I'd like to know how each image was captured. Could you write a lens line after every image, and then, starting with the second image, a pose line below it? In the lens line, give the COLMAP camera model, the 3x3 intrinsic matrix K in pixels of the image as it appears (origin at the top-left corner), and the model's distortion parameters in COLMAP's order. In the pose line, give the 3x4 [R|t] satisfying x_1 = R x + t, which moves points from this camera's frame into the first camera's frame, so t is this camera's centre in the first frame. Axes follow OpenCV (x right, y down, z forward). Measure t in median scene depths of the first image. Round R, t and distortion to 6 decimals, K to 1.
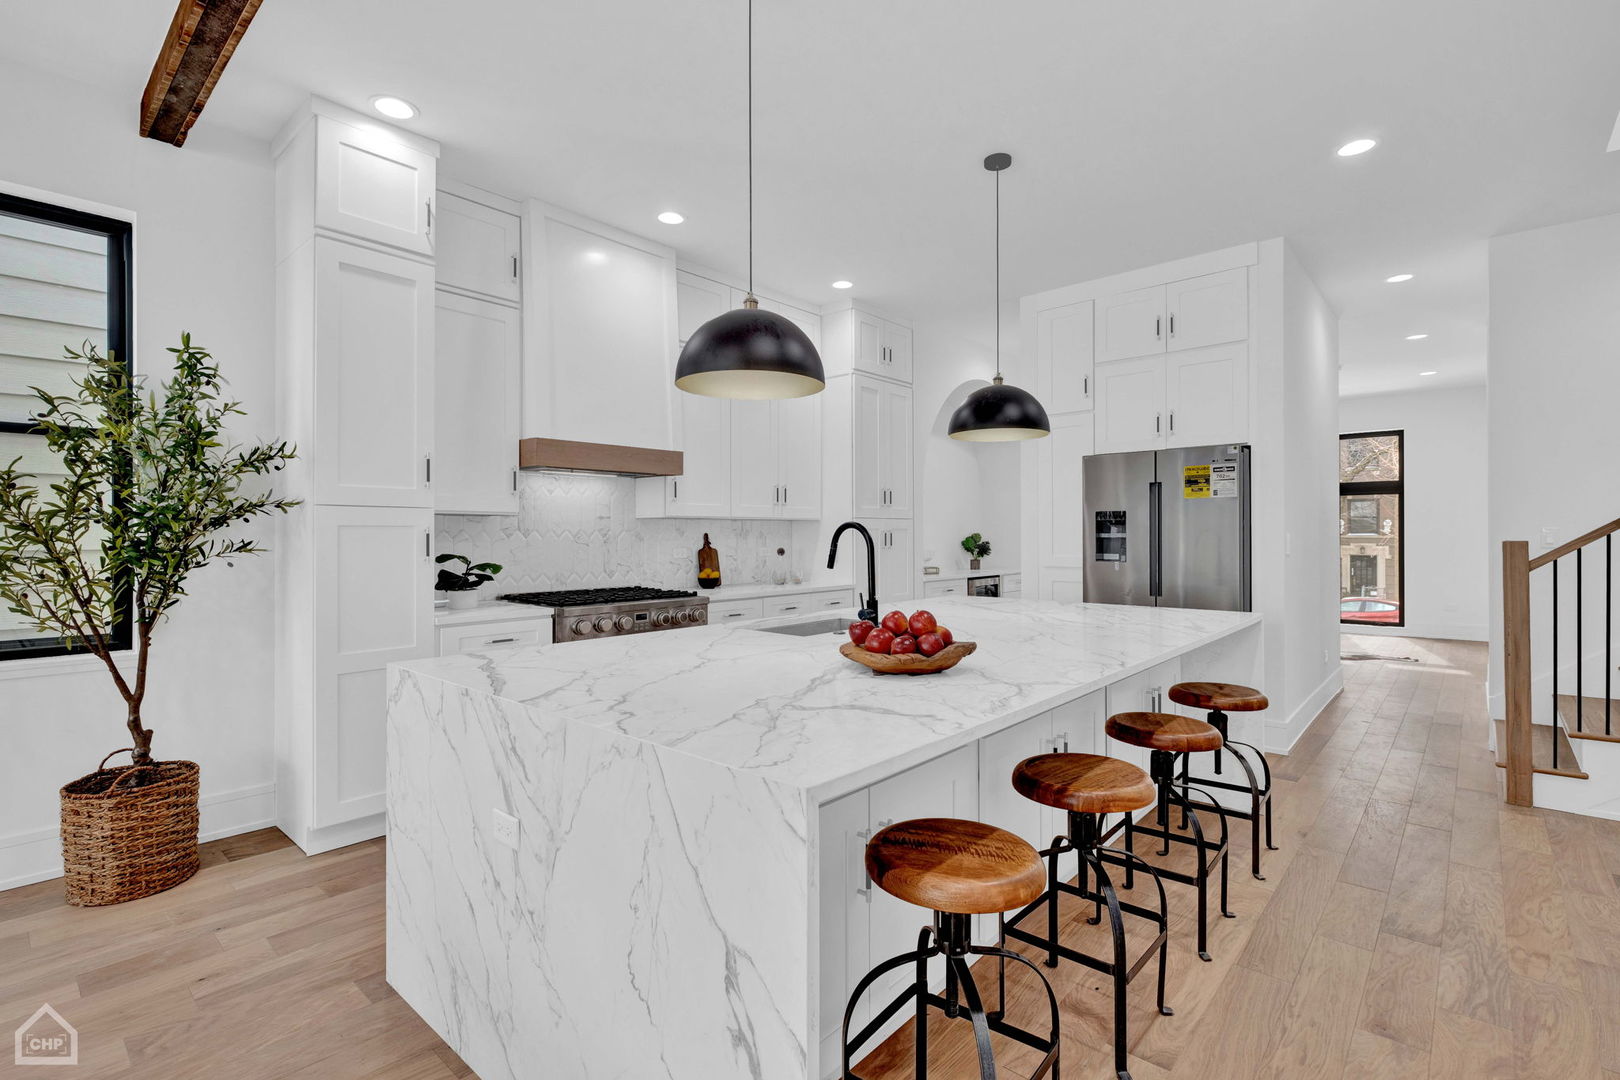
lens RADIAL K [[749.6, 0, 811.0], [0, 749.6, 526.5], [0, 0, 1]] dist [0.003745, 0.000302]
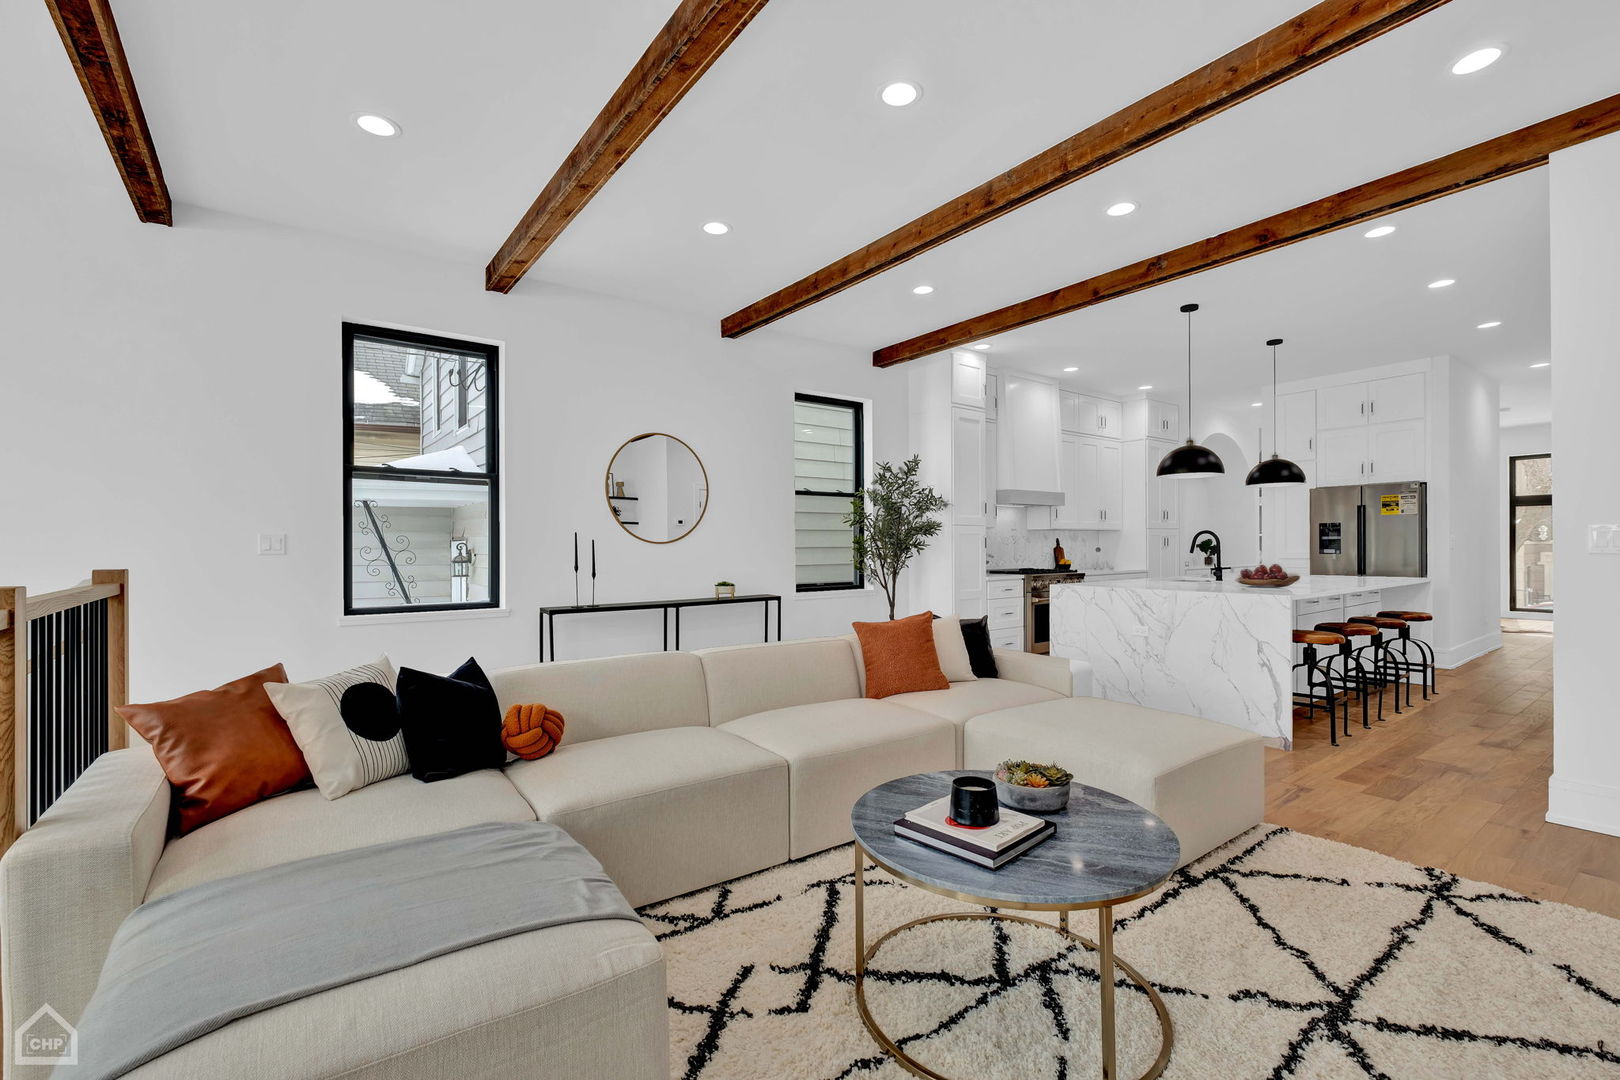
lens RADIAL K [[705.1, 0, 804.3], [0, 705.1, 546.1], [0, 0, 1]] dist [-0.012816, -0.000757]
pose [[0.977927, -0.004175, -0.208904, -0.429462], [0.006666, 0.999915, 0.011222, 0.005513], [0.208839, -0.012367, 0.977872, -0.780914]]
